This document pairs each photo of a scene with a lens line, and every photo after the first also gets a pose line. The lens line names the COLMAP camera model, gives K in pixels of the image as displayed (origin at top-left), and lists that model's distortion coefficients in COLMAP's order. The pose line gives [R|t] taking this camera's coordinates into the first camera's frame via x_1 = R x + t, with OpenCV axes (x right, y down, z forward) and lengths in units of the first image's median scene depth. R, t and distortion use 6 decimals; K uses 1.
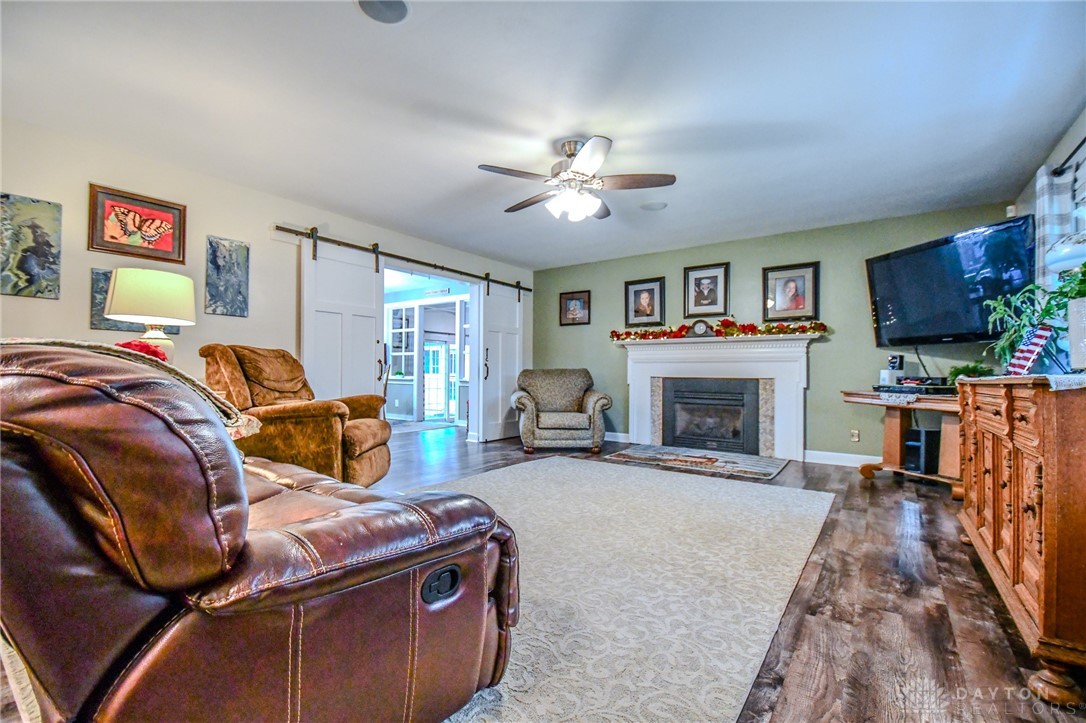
lens RADIAL K [[476.8, 0, 535.0], [0, 476.8, 366.4], [0, 0, 1]] dist [0.022470, -0.027823]
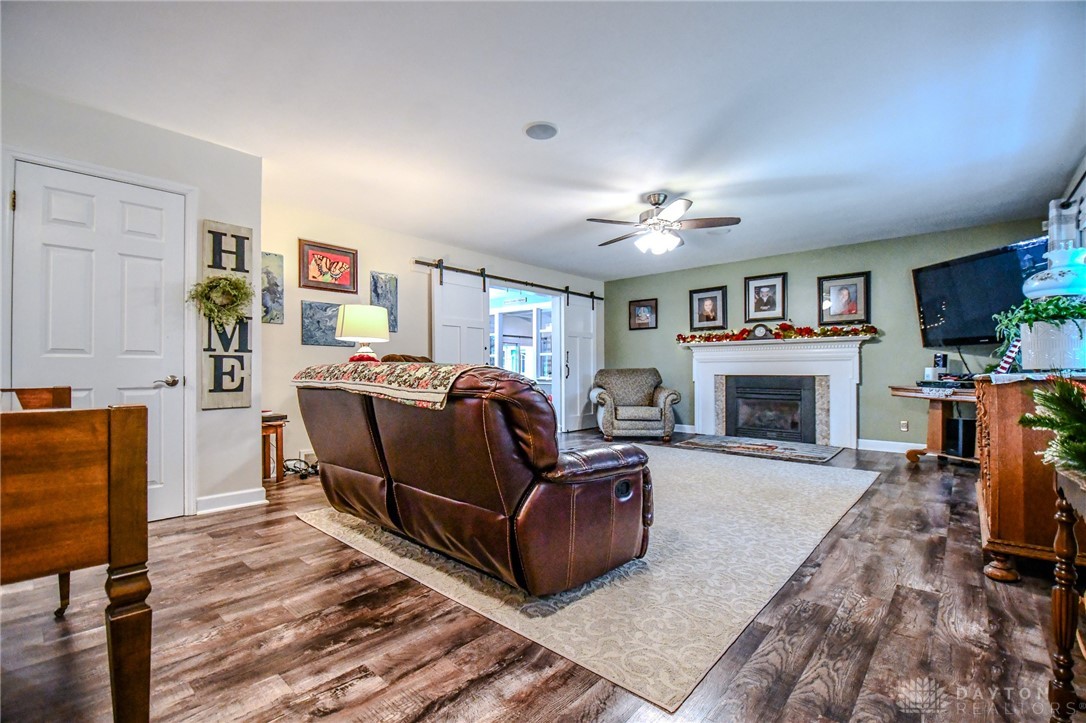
lens RADIAL K [[476.8, 0, 535.0], [0, 476.8, 366.4], [0, 0, 1]] dist [0.022470, -0.027823]
pose [[0.994614, -0.010223, -0.103139, -0.086317], [0.010672, 0.999936, 0.003799, -0.009662], [0.103094, -0.004879, 0.994660, -0.229289]]
